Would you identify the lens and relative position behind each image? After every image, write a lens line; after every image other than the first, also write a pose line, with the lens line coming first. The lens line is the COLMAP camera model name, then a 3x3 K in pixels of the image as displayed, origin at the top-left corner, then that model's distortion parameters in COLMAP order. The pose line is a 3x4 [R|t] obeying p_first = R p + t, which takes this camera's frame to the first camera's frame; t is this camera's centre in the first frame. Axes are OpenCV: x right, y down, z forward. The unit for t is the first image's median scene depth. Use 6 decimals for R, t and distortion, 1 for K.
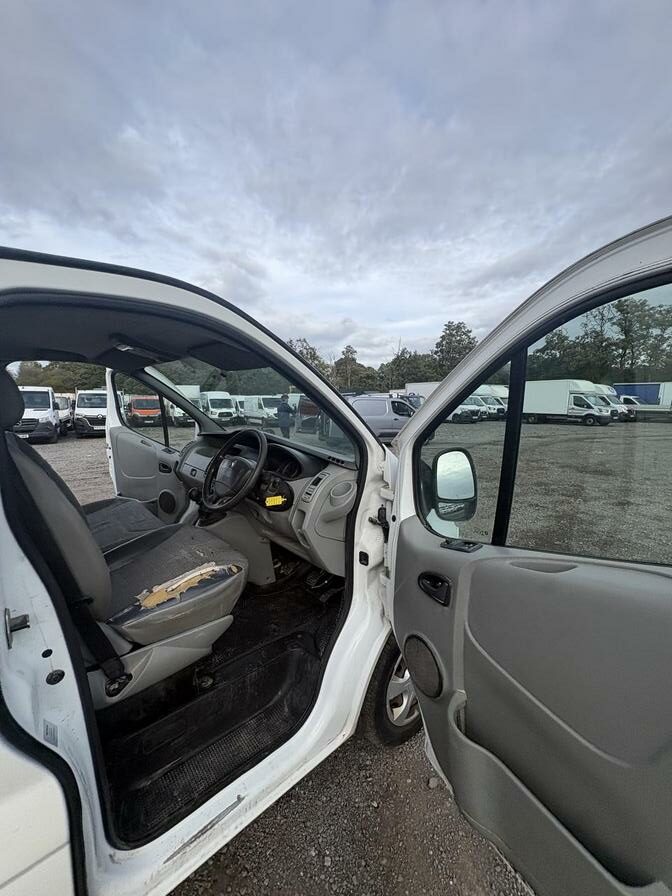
lens RADIAL K [[365.3, 0, 338.9], [0, 365.3, 449.1], [0, 0, 1]] dist [0.013550, -0.000067]
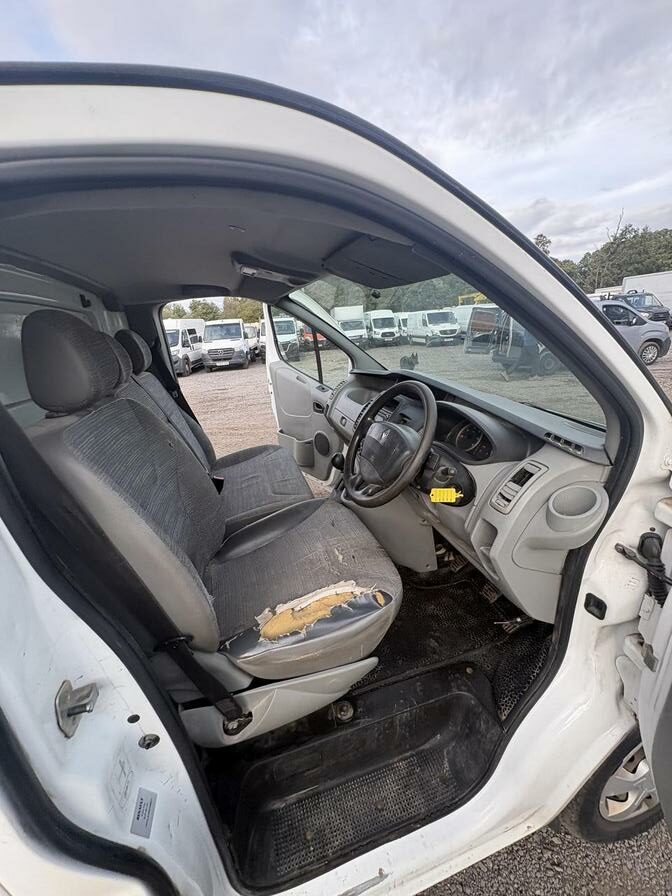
lens RADIAL K [[359.7, 0, 333.8], [0, 359.7, 448.6], [0, 0, 1]] dist [0.002624, 0.000460]
pose [[0.901285, 0.084017, -0.425001, -0.082741], [0.011789, 0.975895, 0.217922, -0.076788], [0.433066, -0.201420, 0.878569, 0.346667]]
